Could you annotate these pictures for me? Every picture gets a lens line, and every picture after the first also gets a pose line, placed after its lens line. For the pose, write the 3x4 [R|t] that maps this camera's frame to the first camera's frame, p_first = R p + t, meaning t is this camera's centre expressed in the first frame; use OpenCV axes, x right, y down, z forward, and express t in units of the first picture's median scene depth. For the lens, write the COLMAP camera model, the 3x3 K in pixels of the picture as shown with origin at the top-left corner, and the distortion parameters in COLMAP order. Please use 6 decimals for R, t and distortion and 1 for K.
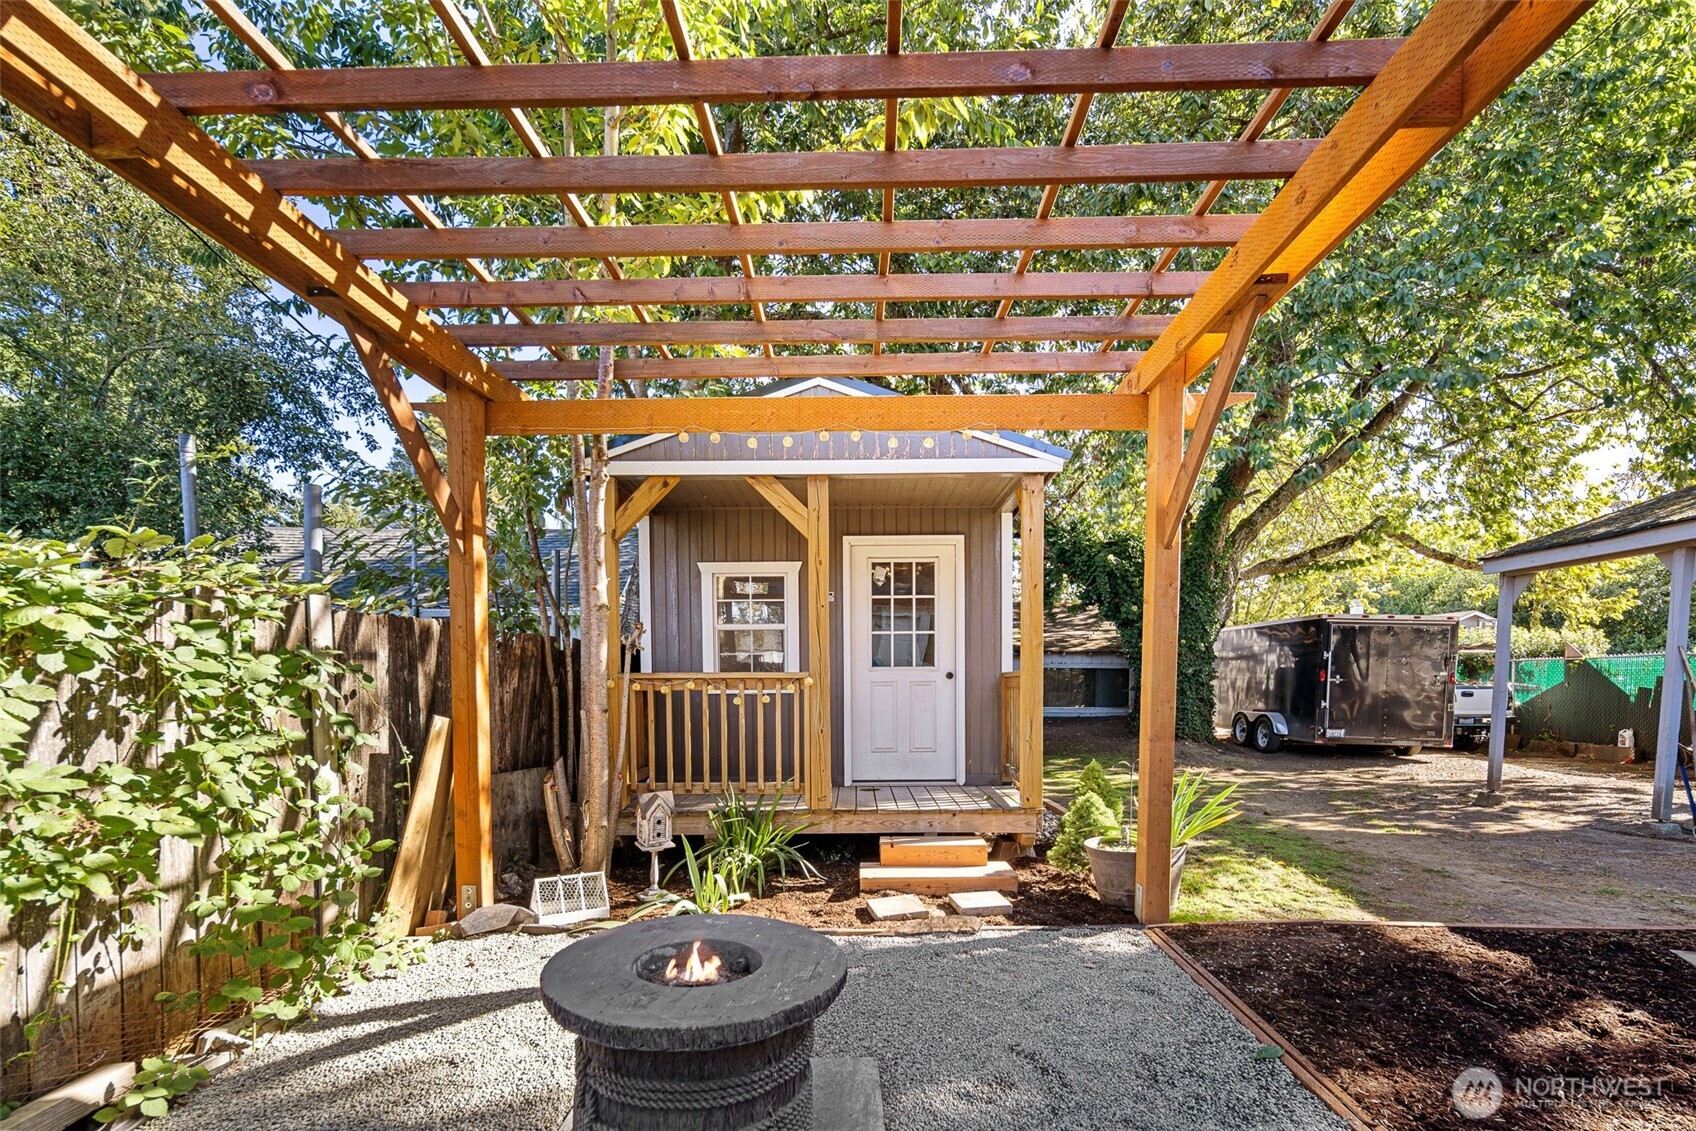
lens RADIAL K [[758.9, 0, 840.8], [0, 758.9, 720.8], [0, 0, 1]] dist [0.005834, -0.002723]
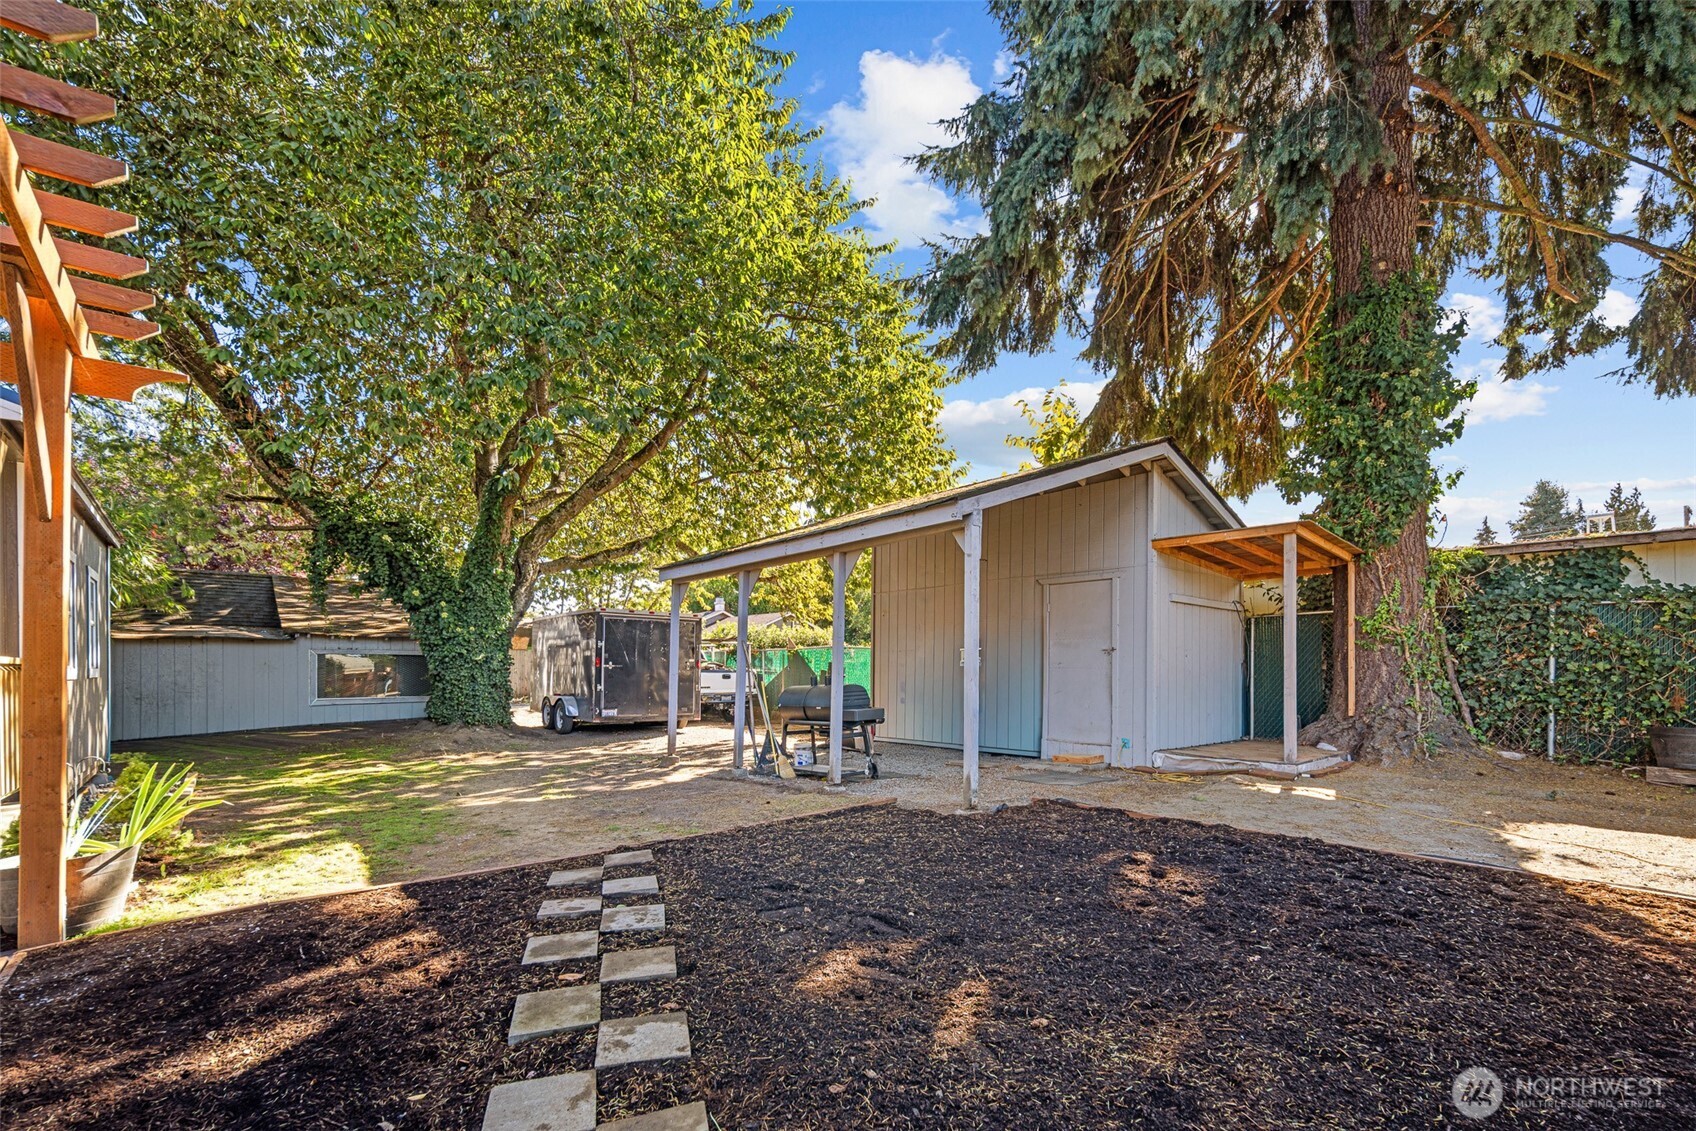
lens RADIAL K [[758.9, 0, 867.4], [0, 758.9, 665.8], [0, 0, 1]] dist [0.005834, -0.002723]
pose [[0.747887, -0.004994, 0.663807, 0.404857], [0.041647, 0.998355, -0.039411, 0.014618], [-0.662518, 0.057121, 0.746865, -0.222769]]
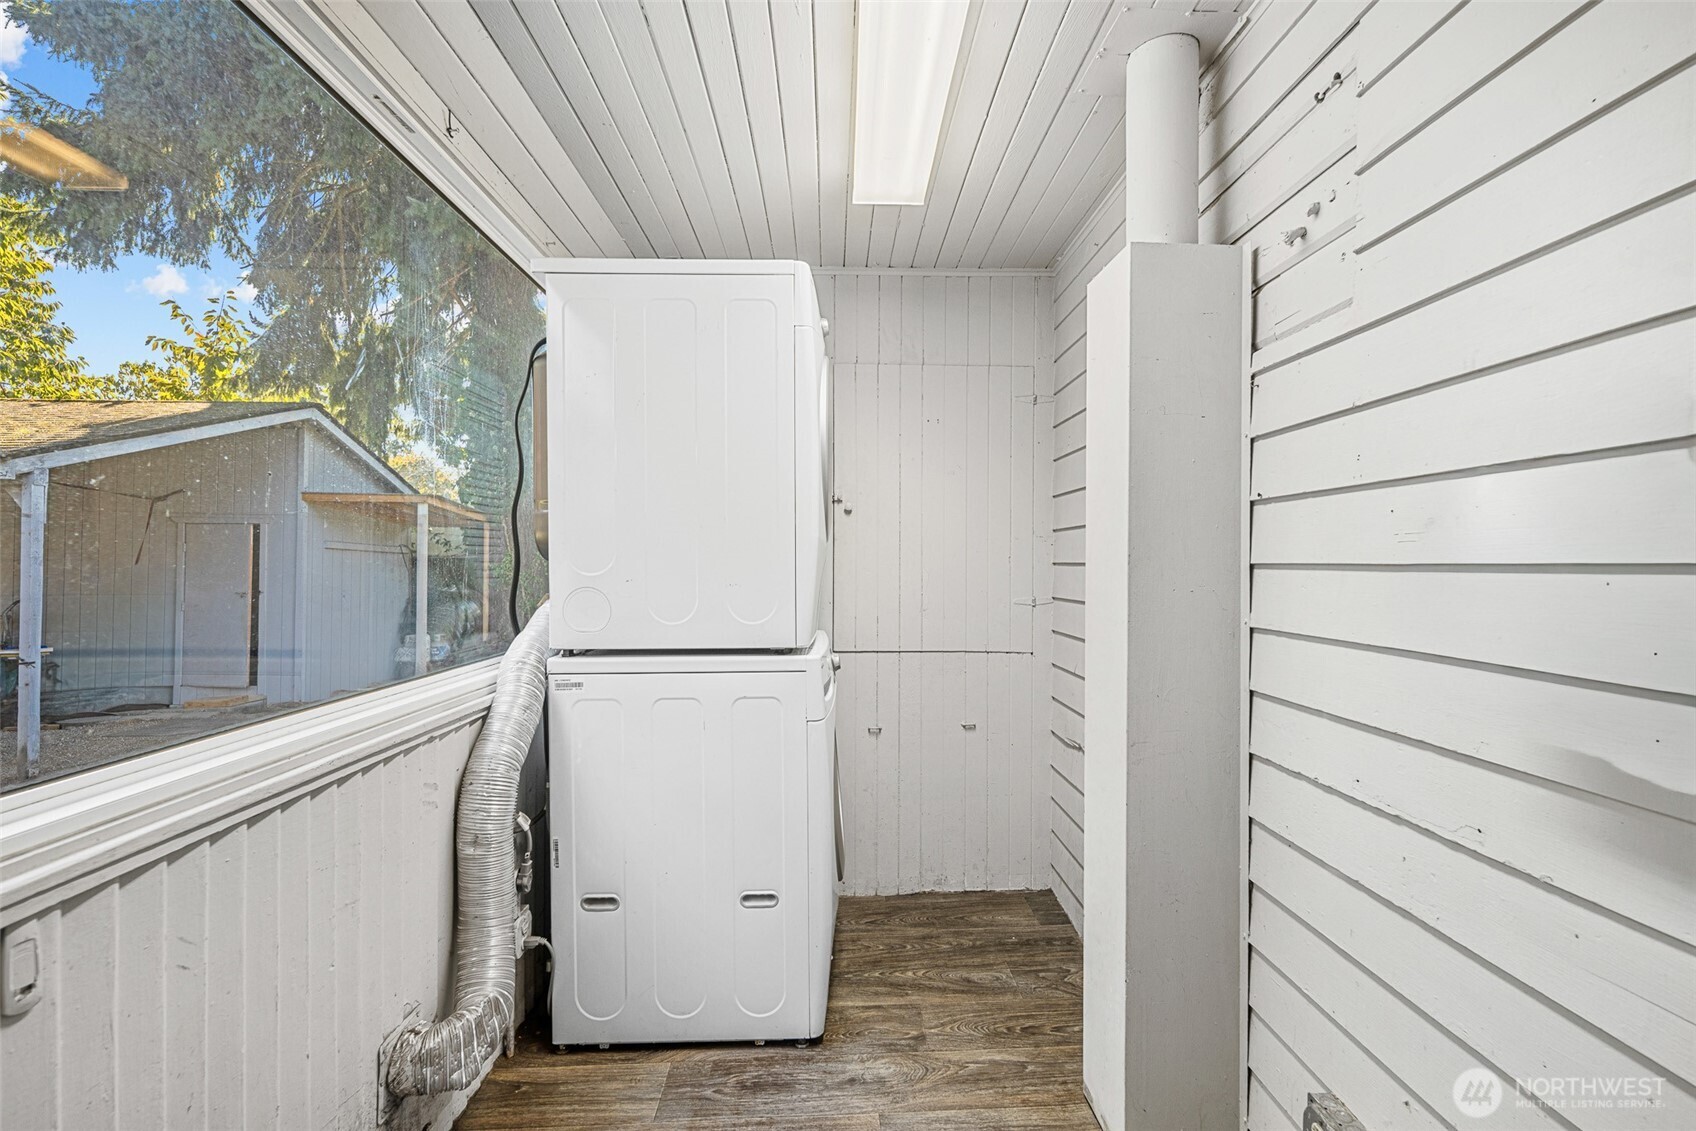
lens RADIAL K [[758.9, 0, 872.0], [0, 758.9, 564.0], [0, 0, 1]] dist [0.005834, -0.002723]
pose [[-0.050270, -0.000515, 0.998736, 0.129478], [0.049560, 0.998767, 0.003010, -0.062316], [-0.997505, 0.049648, -0.050182, -0.625709]]
